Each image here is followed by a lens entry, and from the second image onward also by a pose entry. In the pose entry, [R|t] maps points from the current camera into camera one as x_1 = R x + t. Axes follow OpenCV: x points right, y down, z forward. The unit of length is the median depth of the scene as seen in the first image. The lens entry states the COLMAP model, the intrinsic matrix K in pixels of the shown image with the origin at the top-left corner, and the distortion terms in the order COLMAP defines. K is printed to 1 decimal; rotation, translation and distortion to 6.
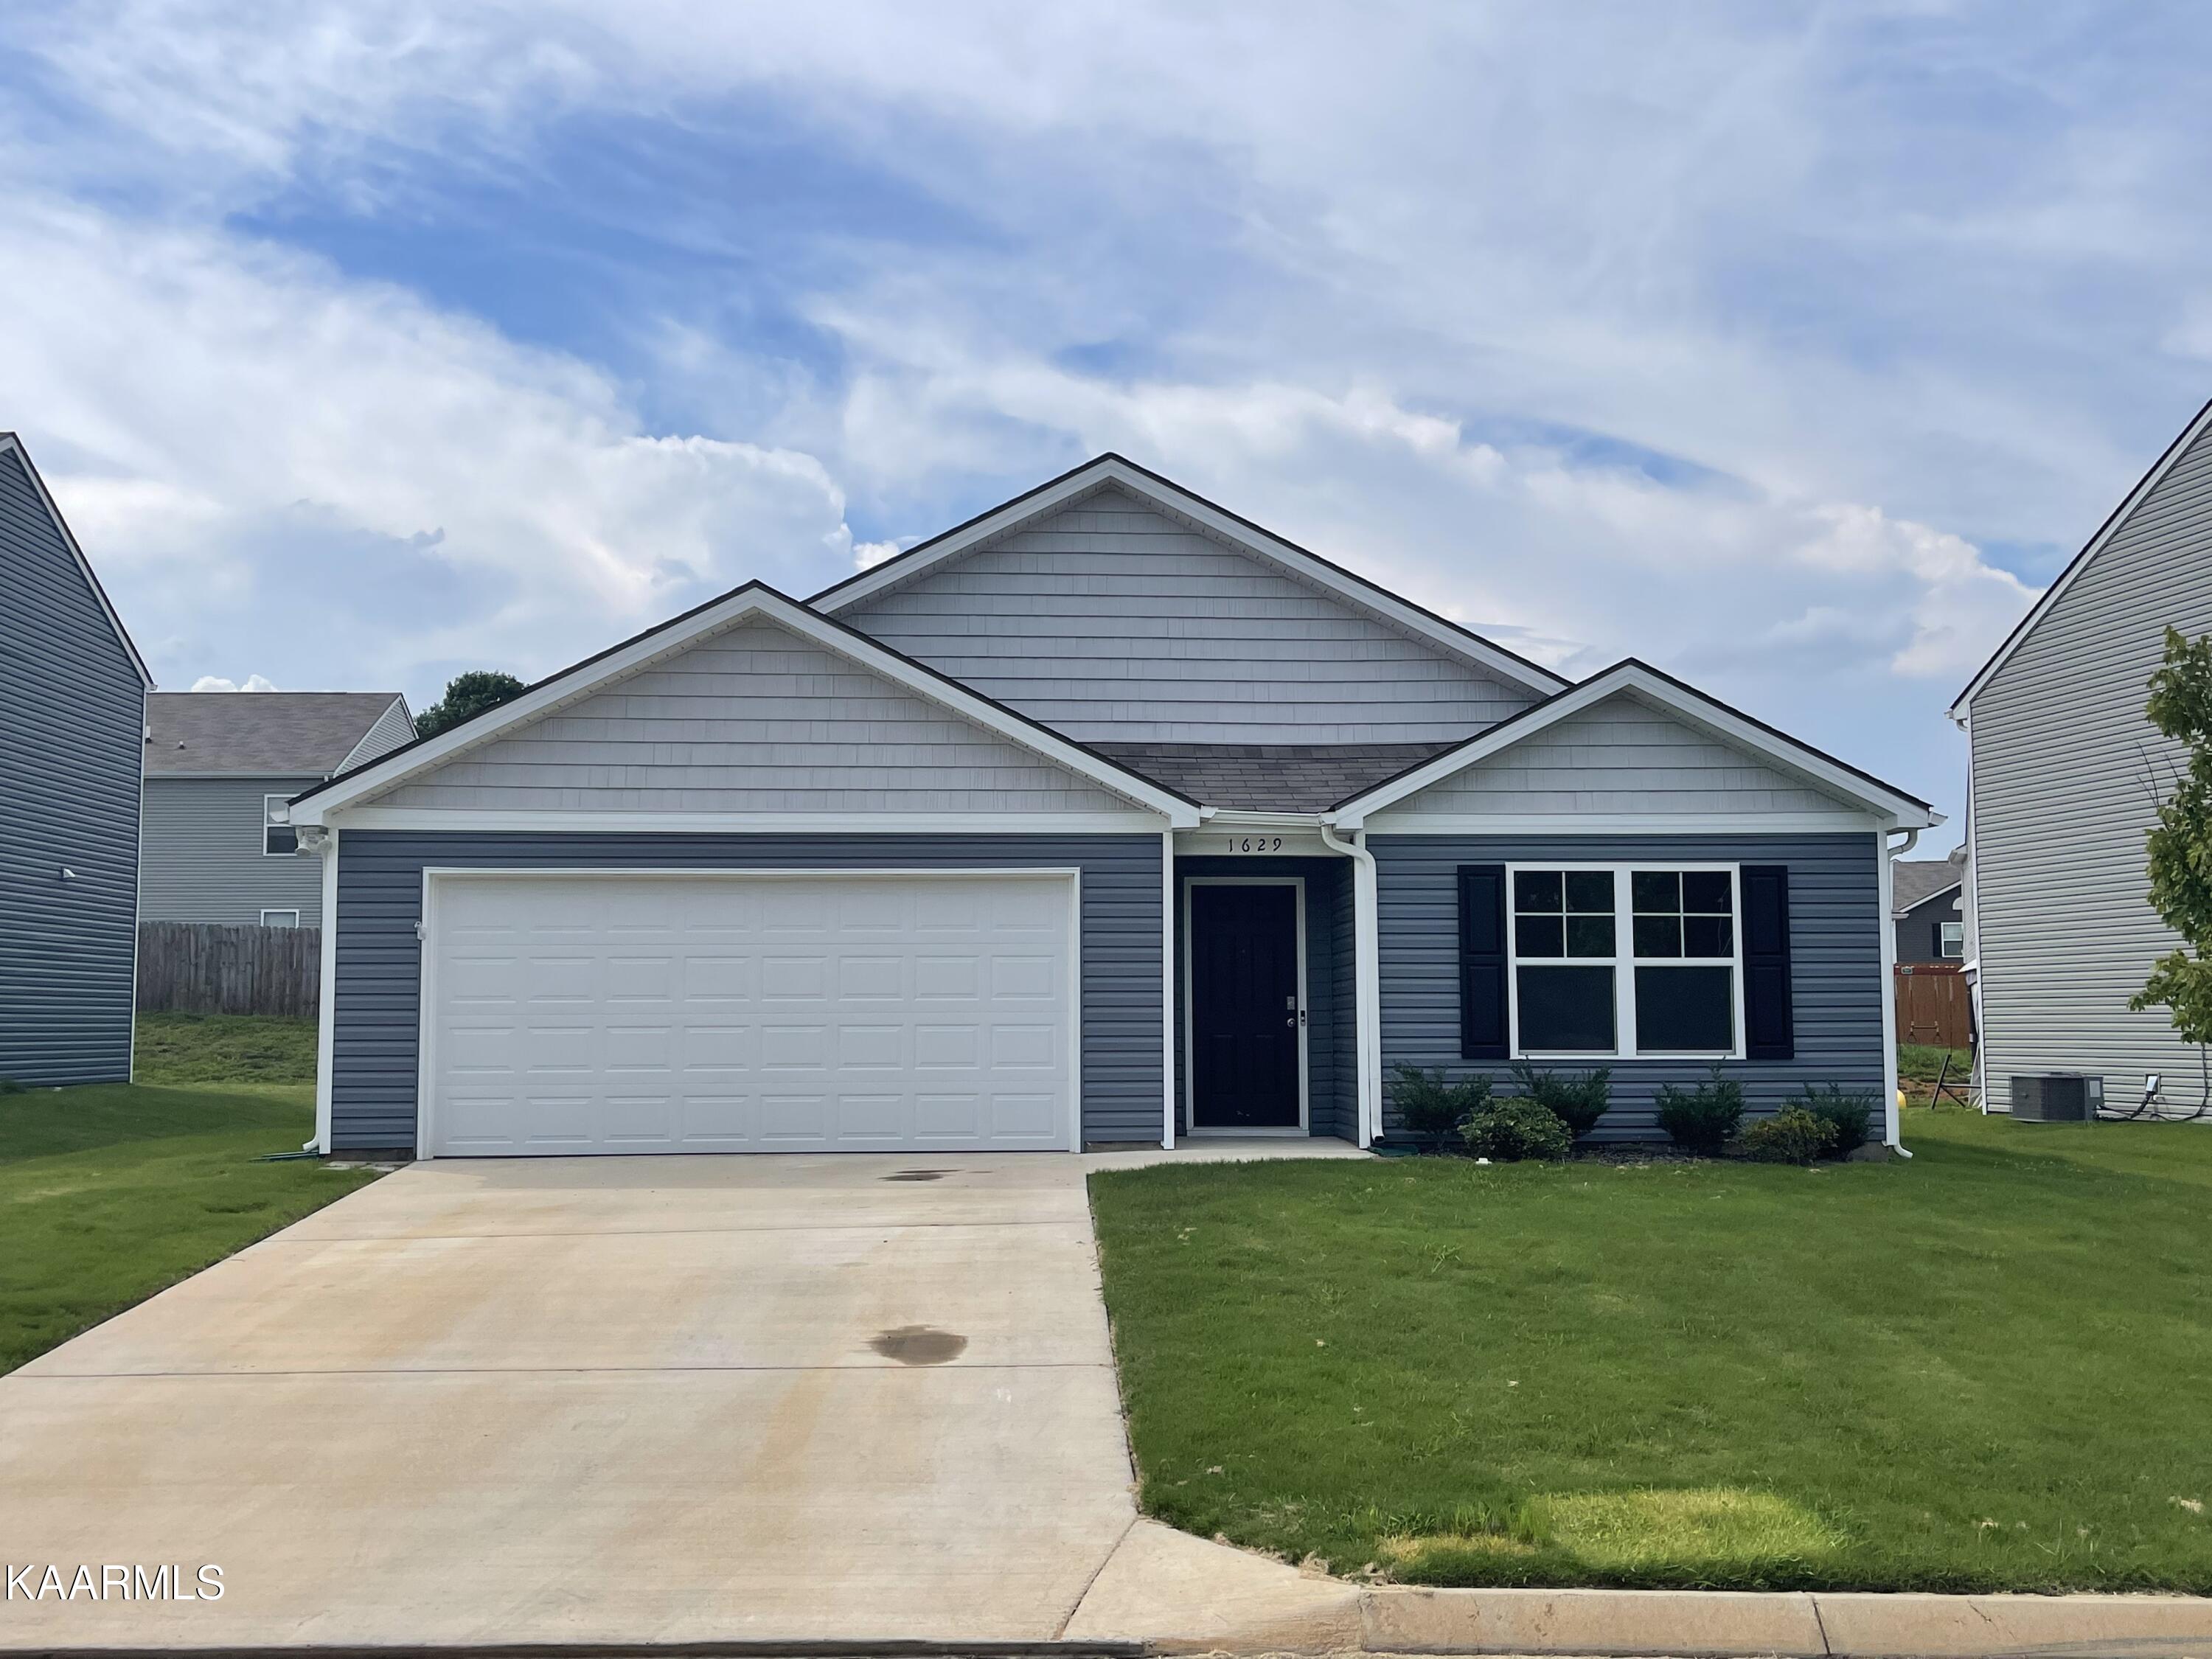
lens RADIAL K [[2126.2, 0, 1106.0], [0, 2126.2, 829.5], [0, 0, 1]] dist [0.200679, -0.644363]
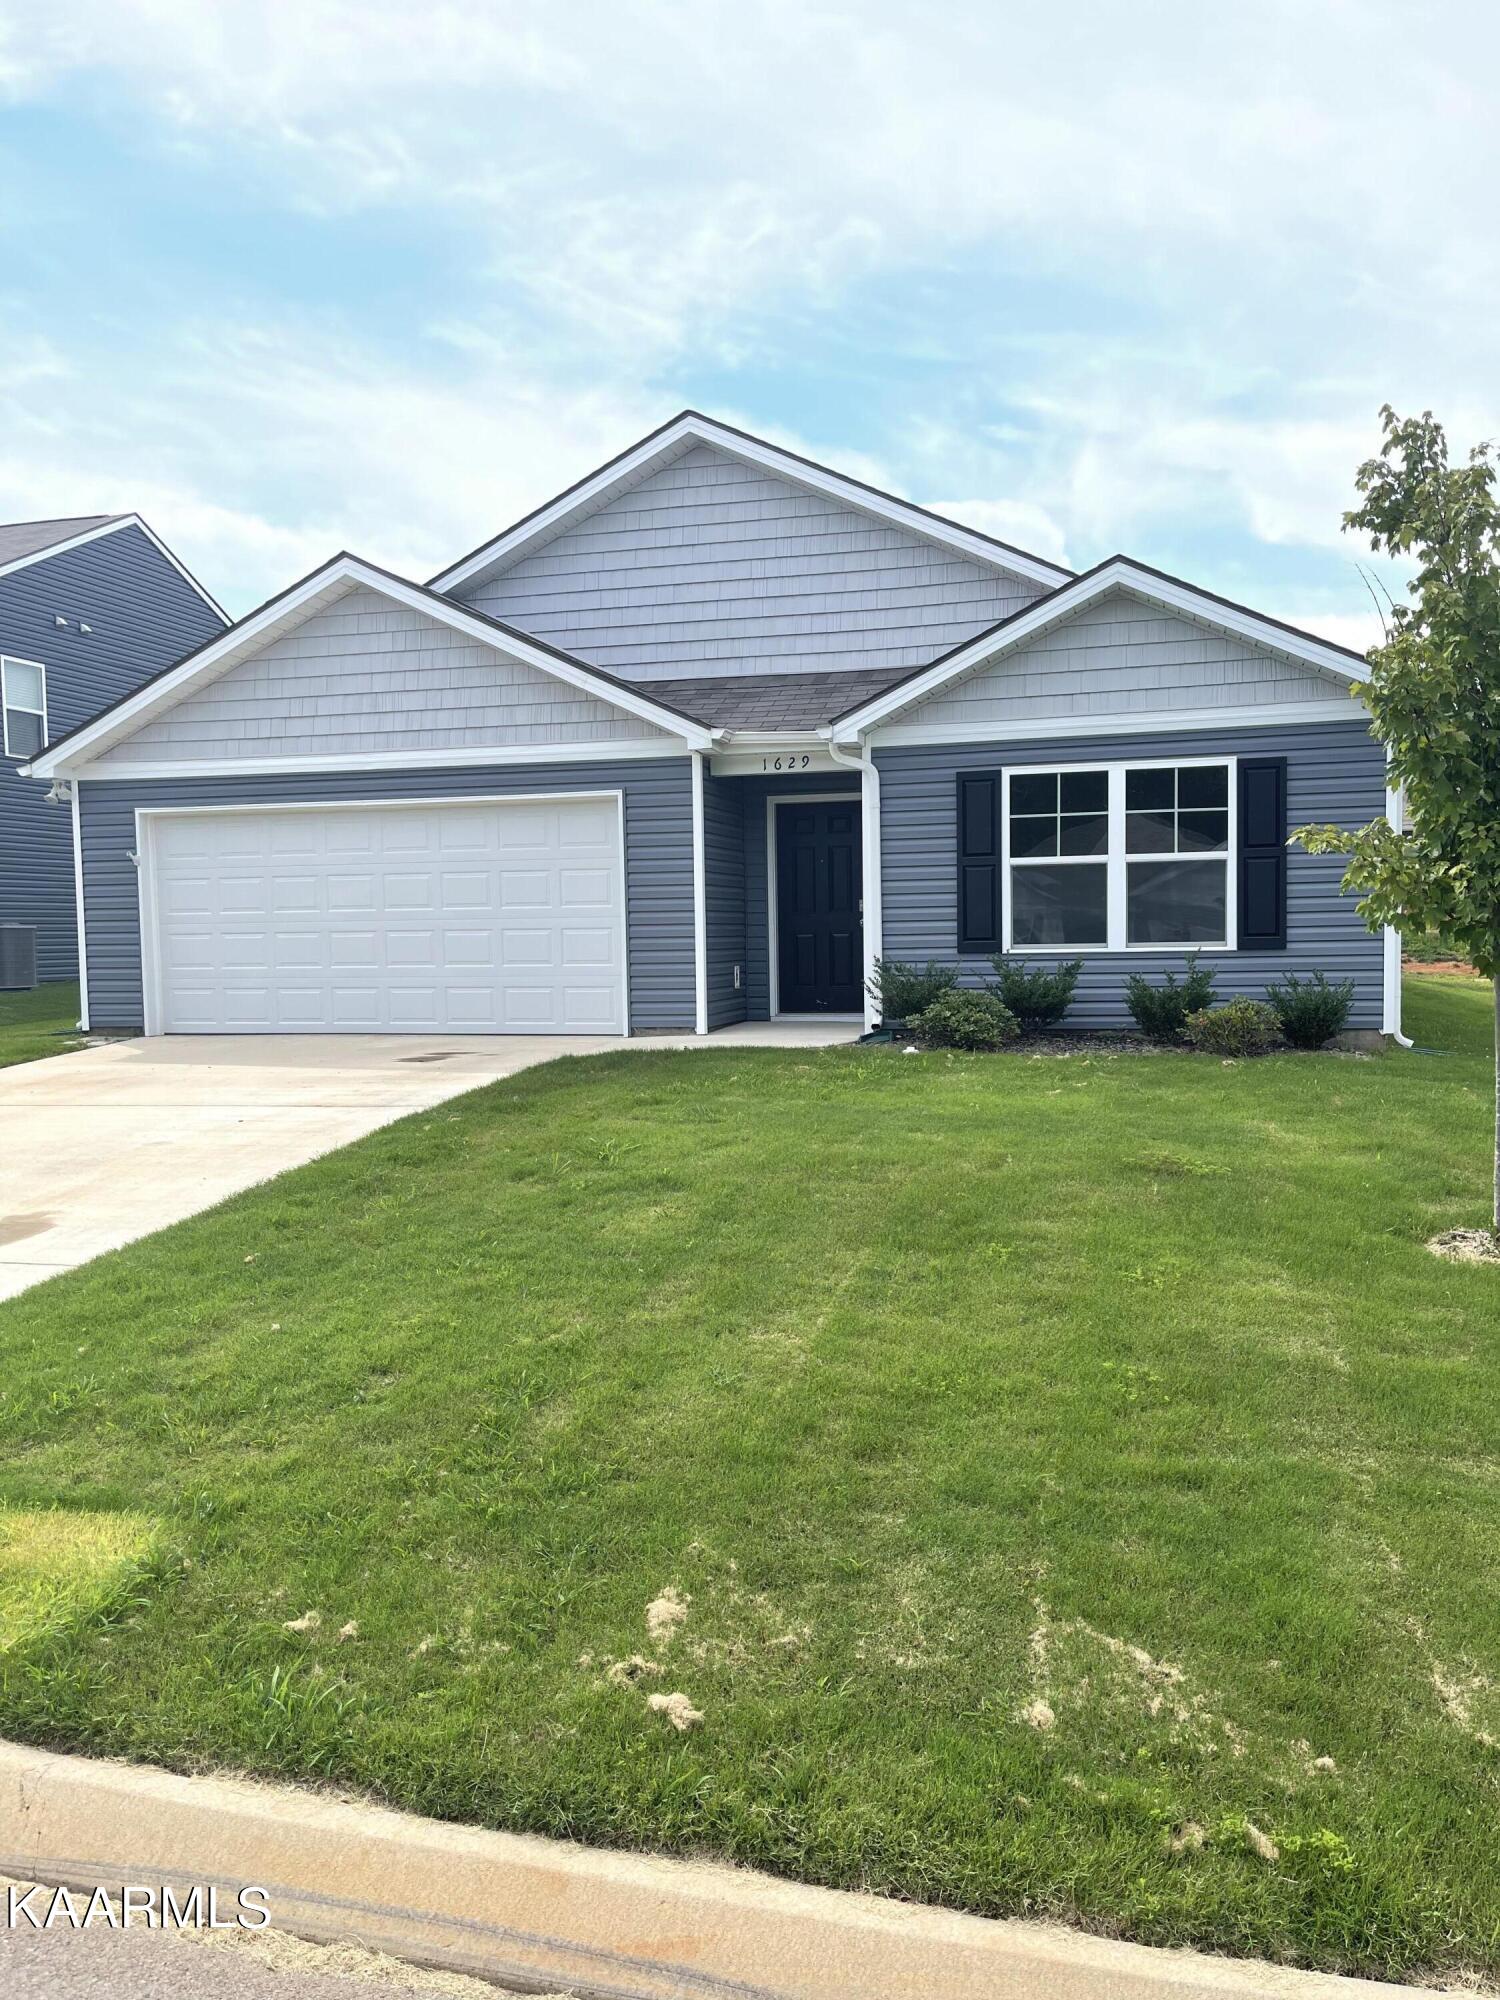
lens RADIAL K [[1507.5, 0, 739.7], [0, 1507.5, 1003.2], [0, 0, 1]] dist [0.074902, -0.110871]
pose [[0.951639, 0.002439, -0.307207, 0.293476], [0.040938, 0.990044, 0.134676, 0.024748], [0.304477, -0.140739, 0.942065, 0.244971]]
